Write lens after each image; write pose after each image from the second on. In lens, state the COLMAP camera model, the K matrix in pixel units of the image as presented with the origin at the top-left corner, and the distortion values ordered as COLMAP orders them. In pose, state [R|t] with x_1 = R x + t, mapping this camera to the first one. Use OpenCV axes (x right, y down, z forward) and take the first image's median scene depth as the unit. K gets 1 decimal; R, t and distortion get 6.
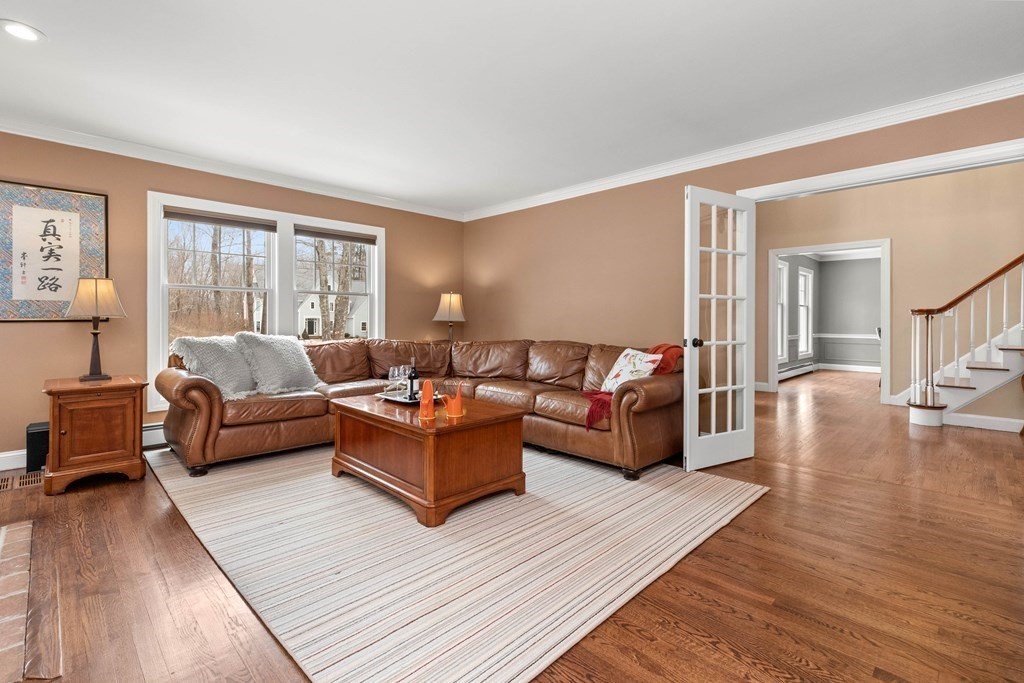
lens RADIAL K [[465.2, 0, 513.5], [0, 465.2, 318.9], [0, 0, 1]] dist [0.022323, 0.000032]
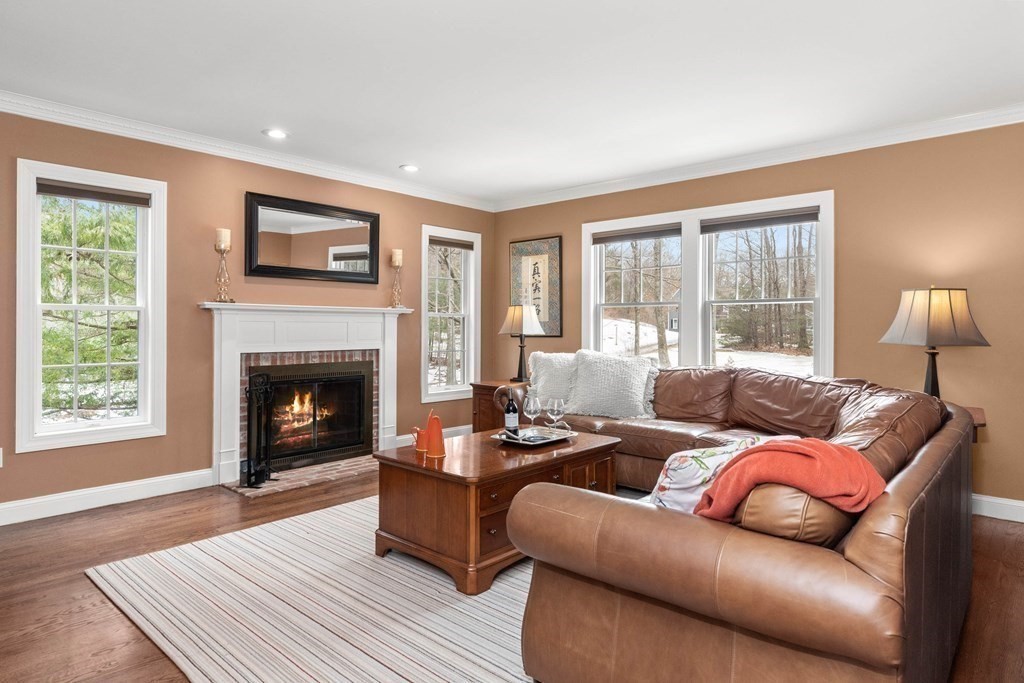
lens RADIAL K [[605.3, 0, 511.6], [0, 605.3, 325.4], [0, 0, 1]] dist [-0.000429, -0.000151]
pose [[0.052247, -0.007459, -0.998606, 0.913318], [-0.005948, 0.999952, -0.007780, -0.016816], [0.998616, 0.006346, 0.052201, 1.007550]]
